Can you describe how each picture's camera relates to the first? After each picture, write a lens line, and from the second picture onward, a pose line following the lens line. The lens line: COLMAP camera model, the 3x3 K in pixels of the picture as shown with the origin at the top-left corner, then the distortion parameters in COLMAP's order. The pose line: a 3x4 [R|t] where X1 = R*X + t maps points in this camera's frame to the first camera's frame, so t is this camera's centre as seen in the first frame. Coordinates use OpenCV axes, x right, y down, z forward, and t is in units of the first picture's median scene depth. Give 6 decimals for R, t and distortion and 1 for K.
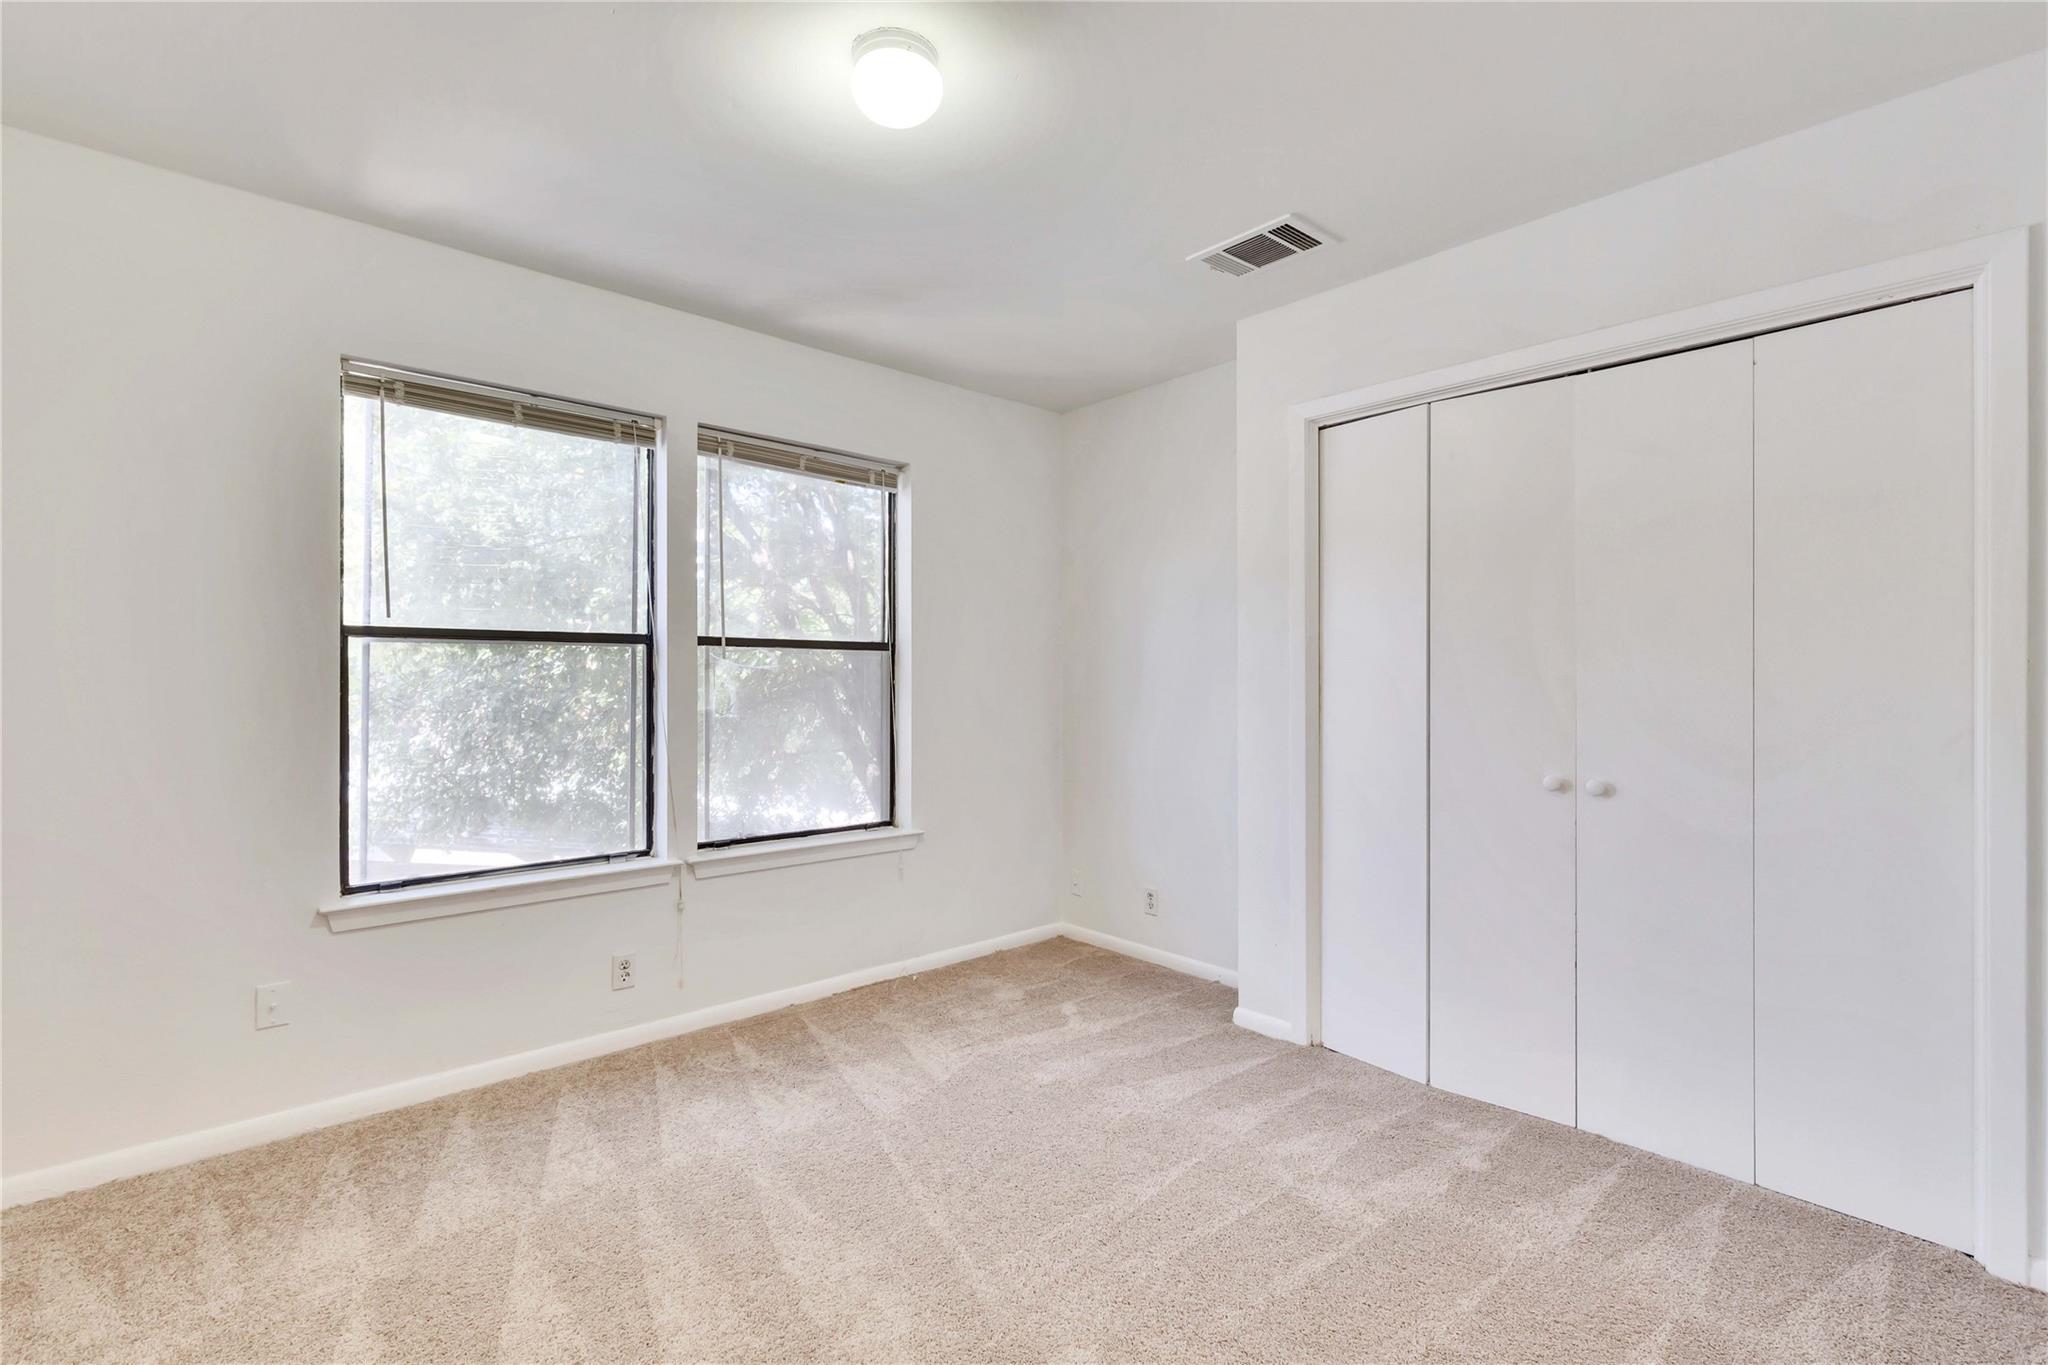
lens RADIAL K [[932.4, 0, 1019.6], [0, 932.4, 679.2], [0, 0, 1]] dist [0.009076, -0.002018]
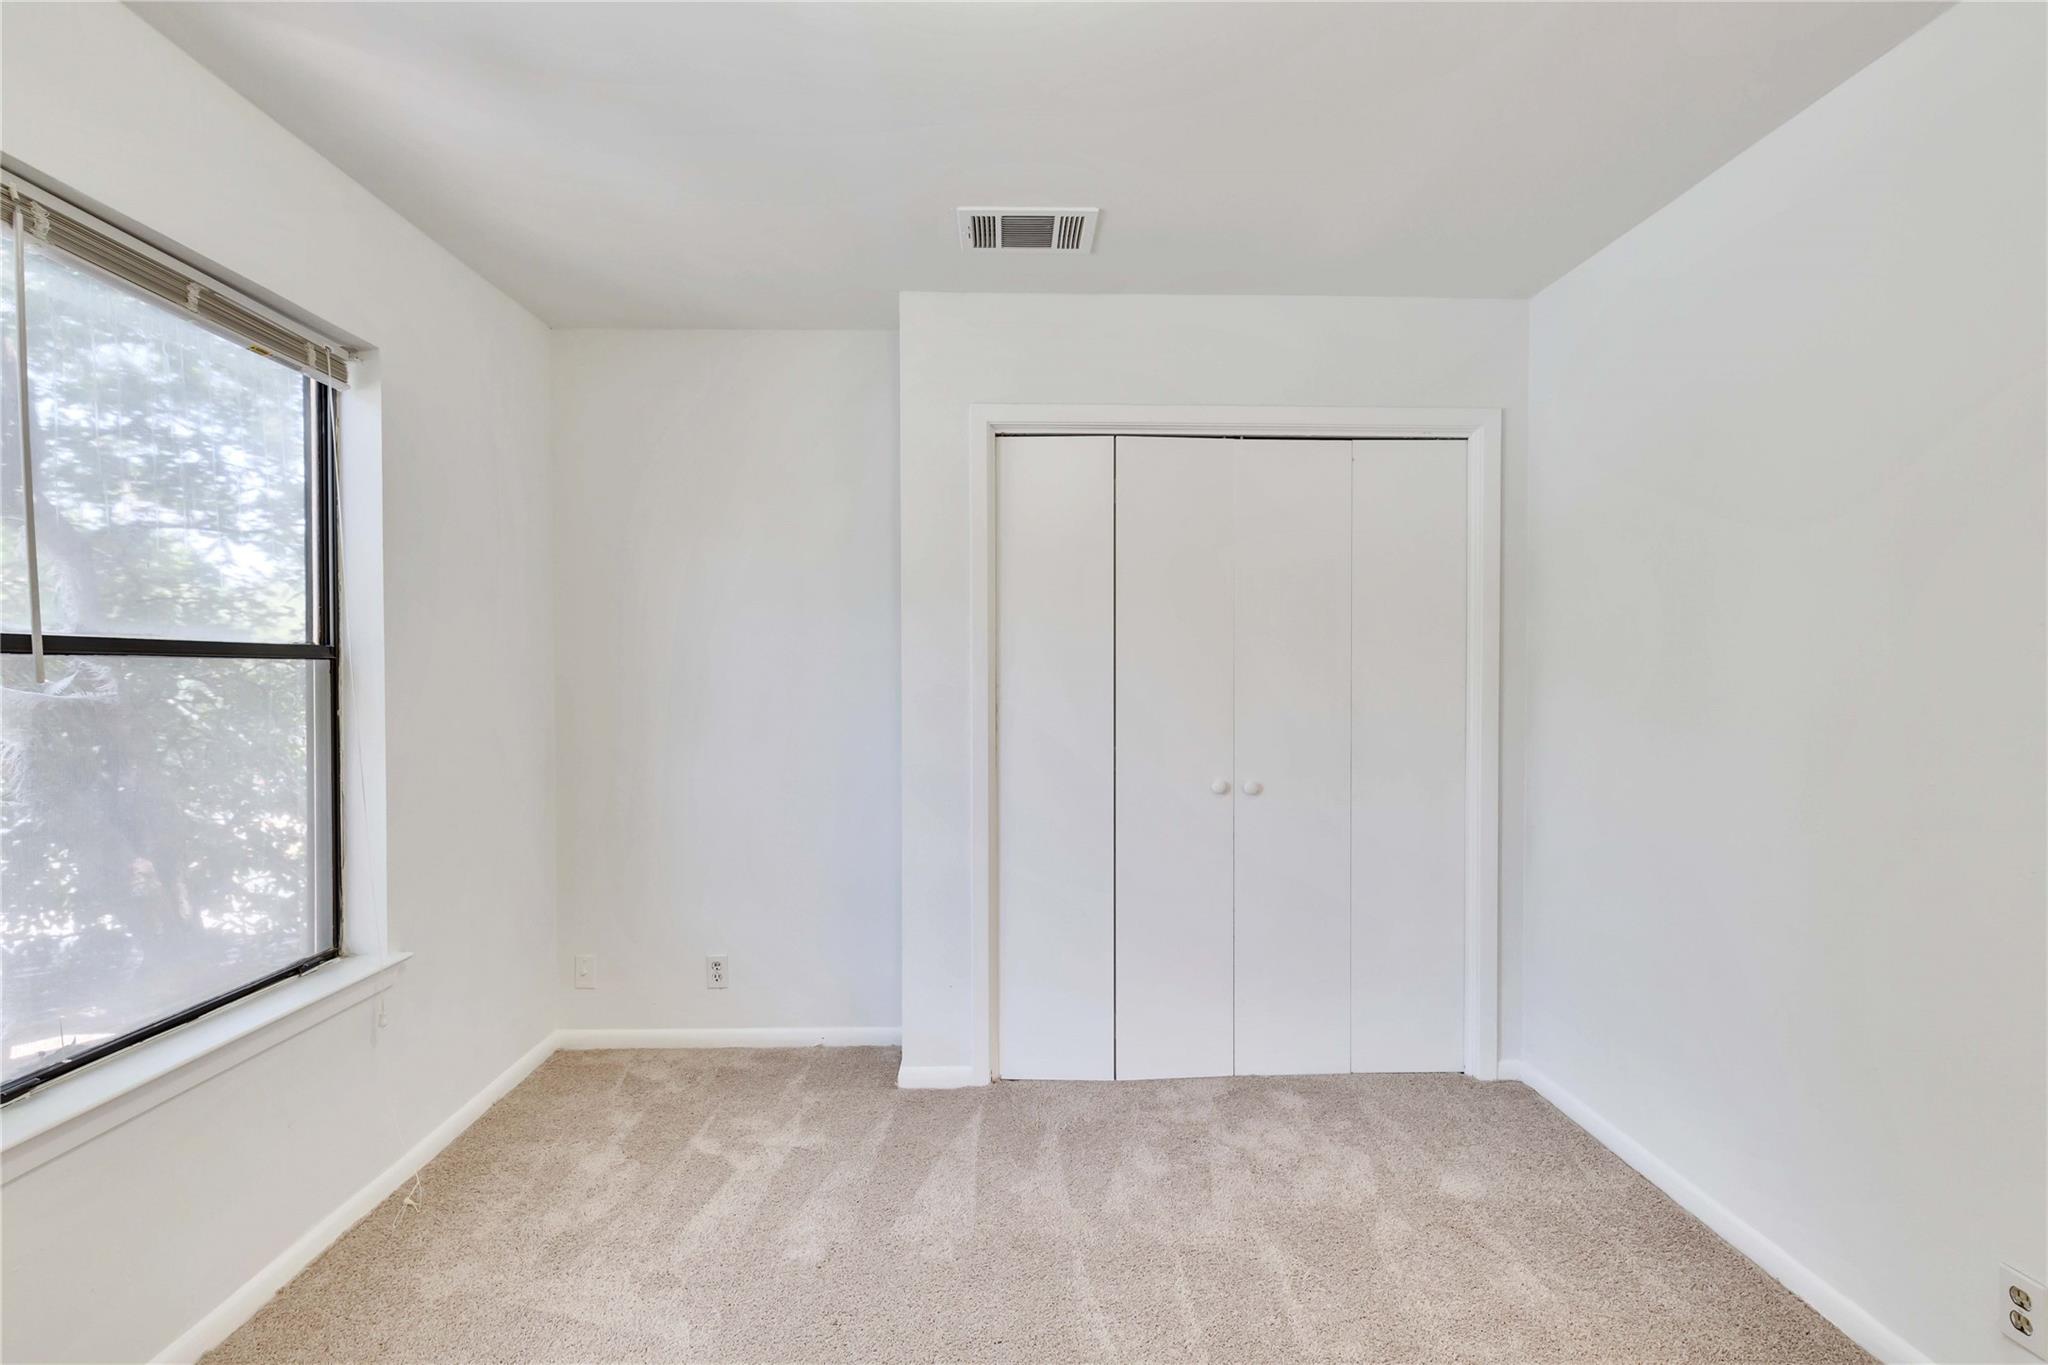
lens RADIAL K [[932.4, 0, 1019.6], [0, 932.4, 679.2], [0, 0, 1]] dist [0.009076, -0.002018]
pose [[0.643495, -0.010995, 0.765371, -0.364458], [0.000608, 0.999904, 0.013853, -0.029911], [-0.765450, -0.008449, 0.643440, 0.343296]]
